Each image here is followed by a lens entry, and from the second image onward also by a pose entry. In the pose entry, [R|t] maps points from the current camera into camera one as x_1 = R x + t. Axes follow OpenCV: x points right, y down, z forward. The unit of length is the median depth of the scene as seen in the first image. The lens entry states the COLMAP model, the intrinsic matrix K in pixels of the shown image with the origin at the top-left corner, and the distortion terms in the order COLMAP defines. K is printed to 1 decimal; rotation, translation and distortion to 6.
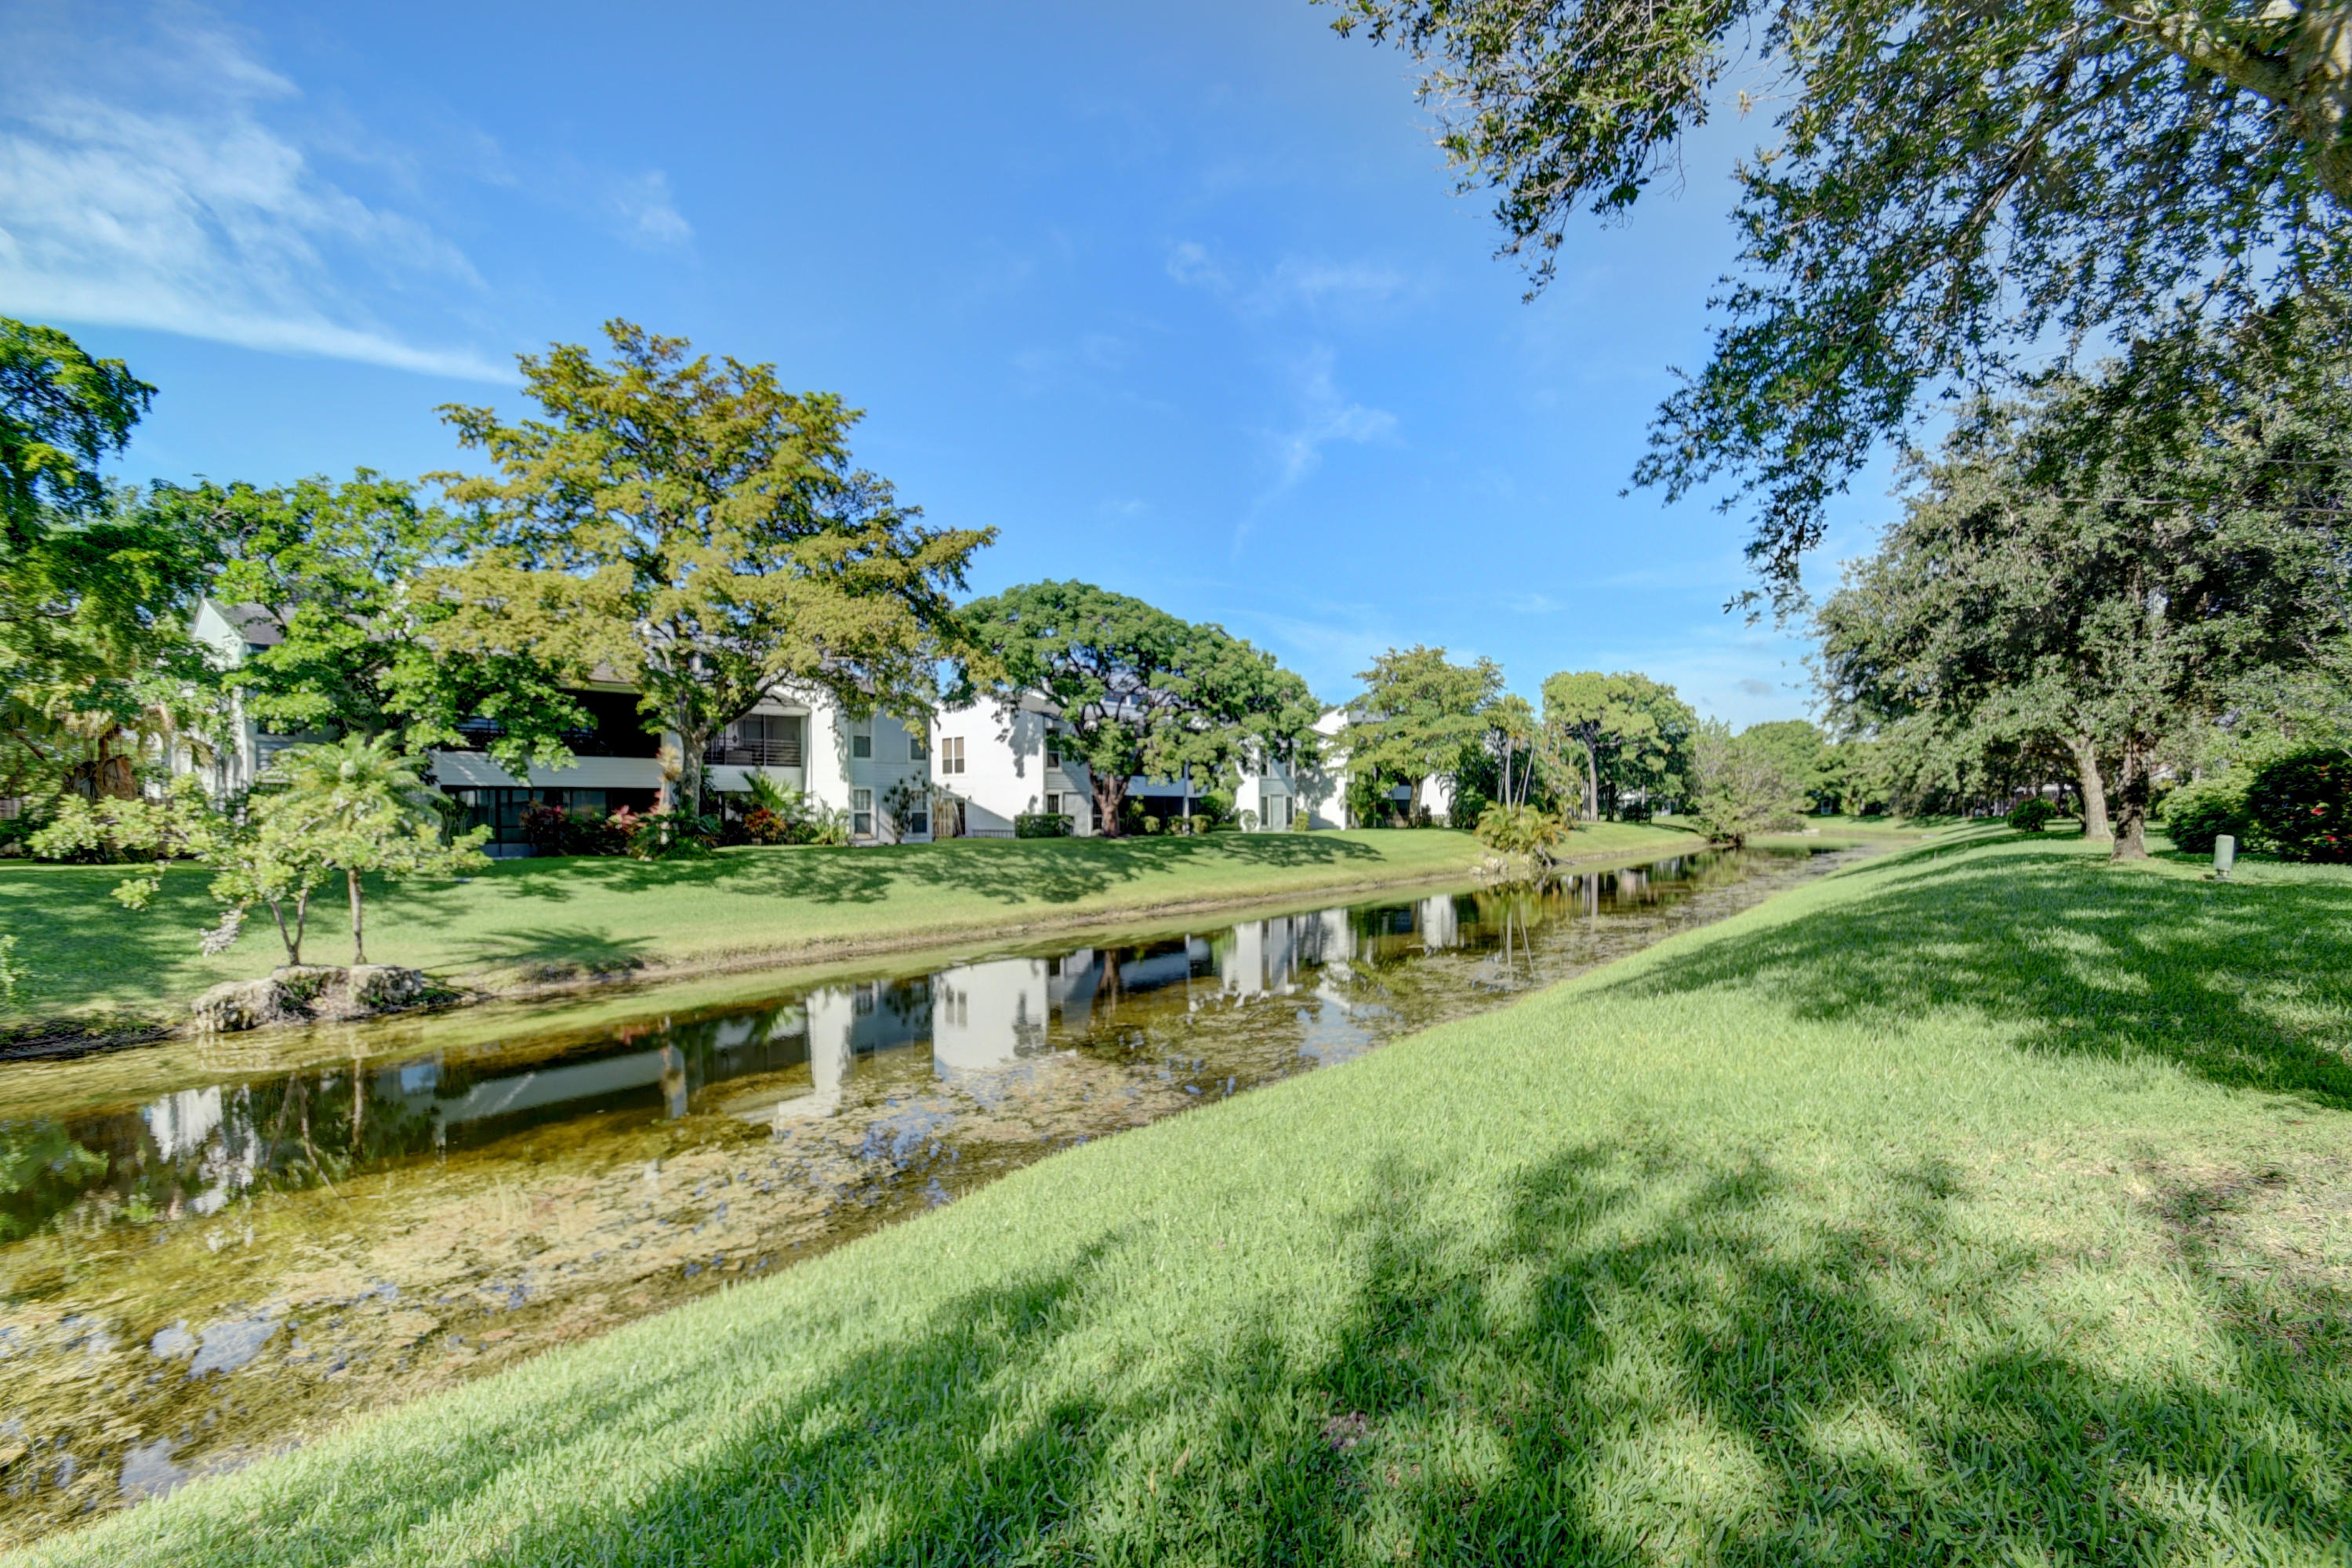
lens RADIAL K [[1042.2, 0, 1179.2], [0, 1042.2, 817.8], [0, 0, 1]] dist [0.000828, -0.010849]
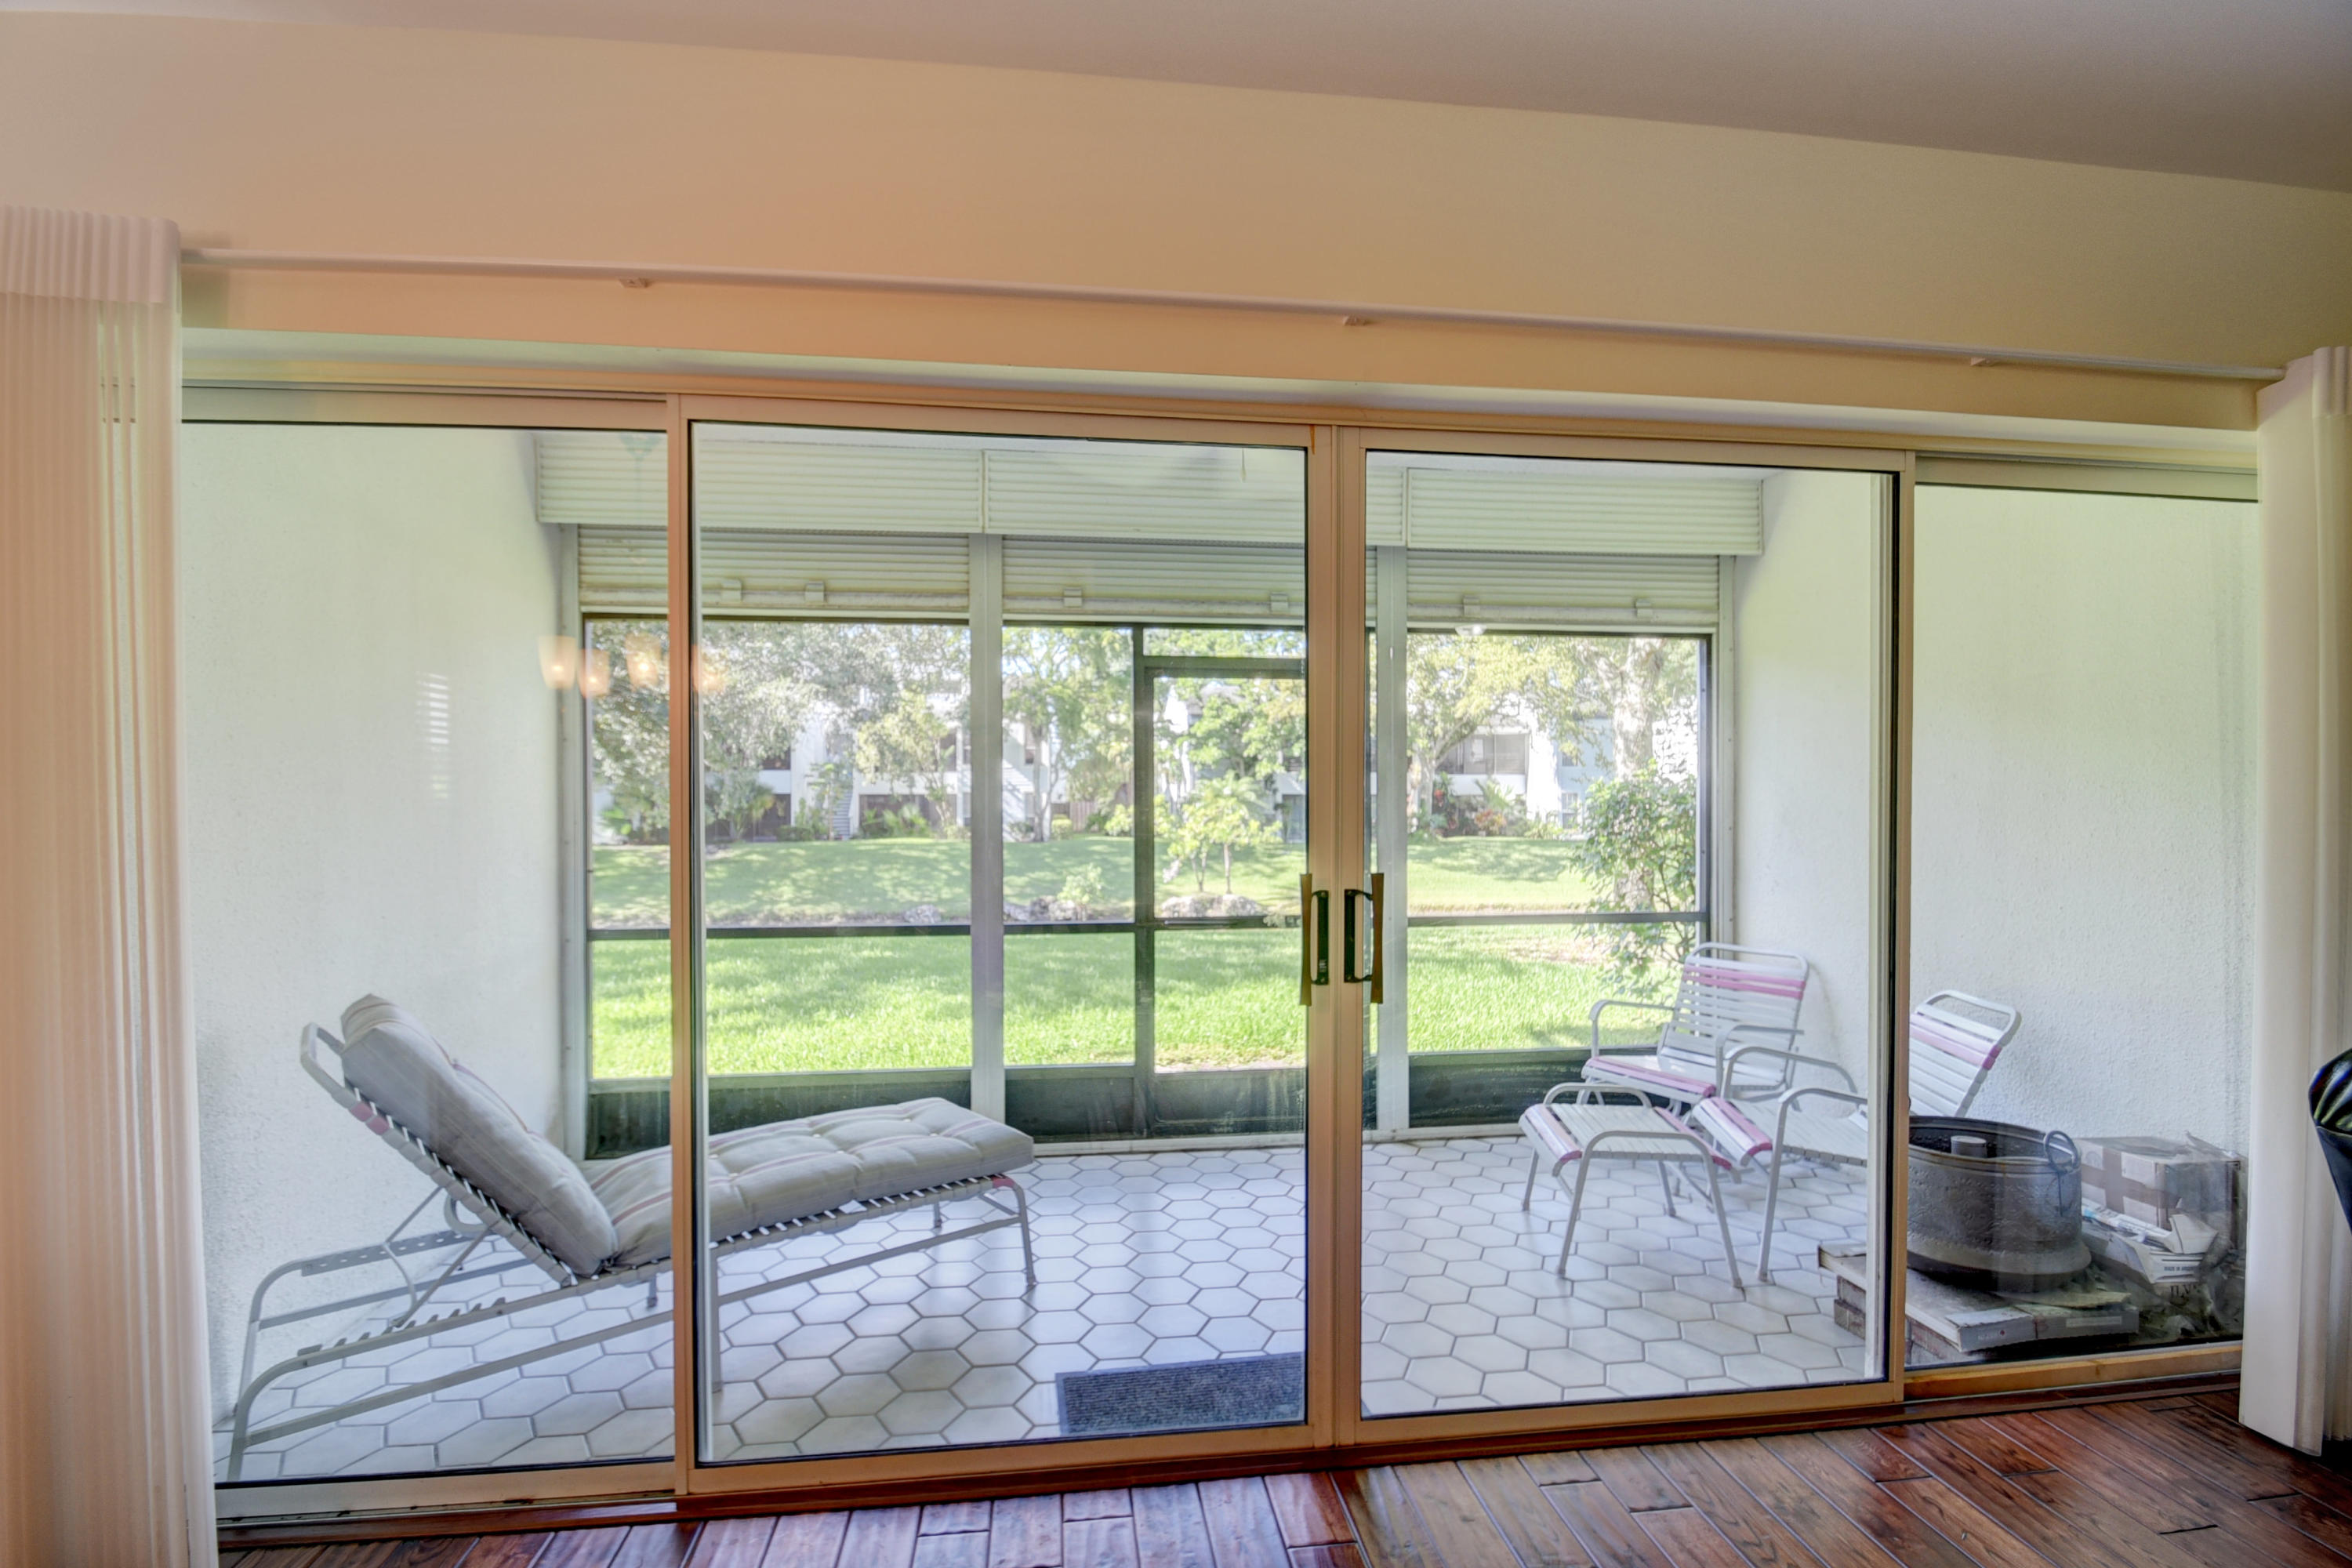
lens RADIAL K [[1027.0, 0, 1177.2], [0, 1027.0, 814.2], [0, 0, 1]] dist [0.016073, -0.019779]
pose [[0.724825, 0.010268, -0.688857, 0.359339], [-0.007574, 0.999947, 0.006935, -0.013427], [0.688892, 0.000191, 0.724864, -0.348361]]
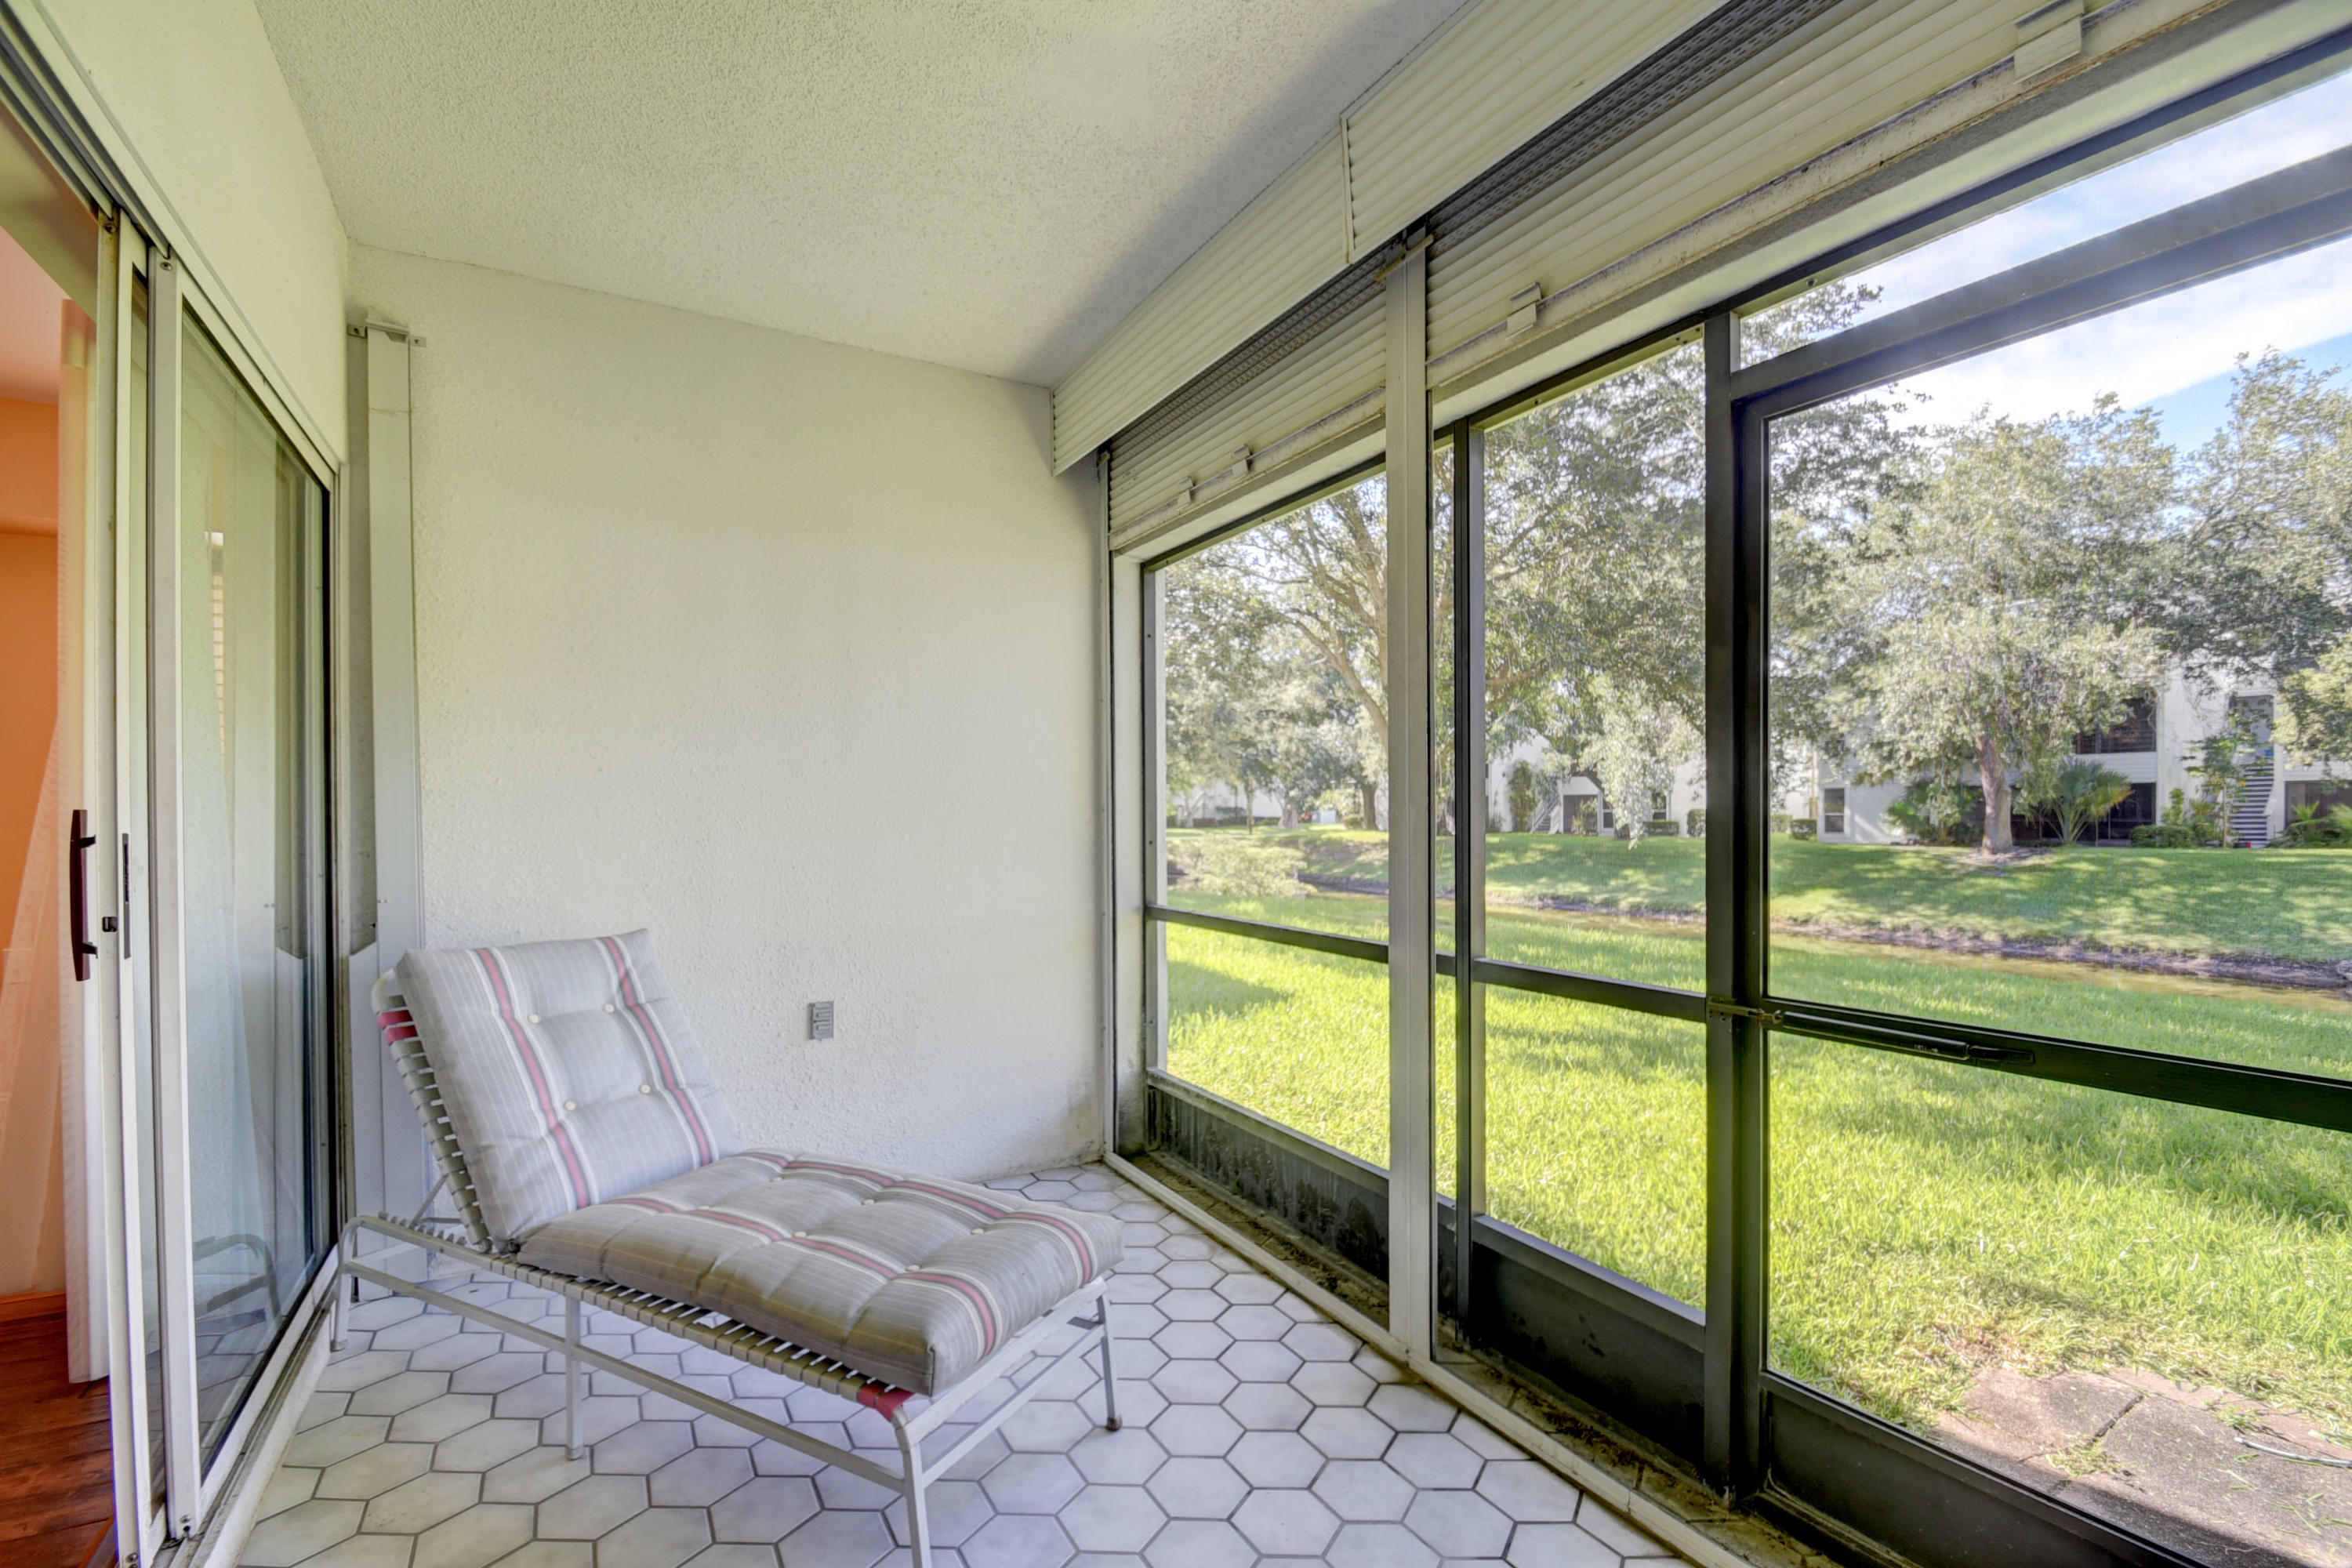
lens RADIAL K [[1029.0, 0, 1178.5], [0, 1029.0, 814.6], [0, 0, 1]] dist [0.016533, -0.017415]
pose [[-0.346294, 0.012126, -0.938048, 0.315011], [0.000397, 0.999918, 0.012780, -0.008037], [0.938126, 0.004053, -0.346271, -0.226146]]
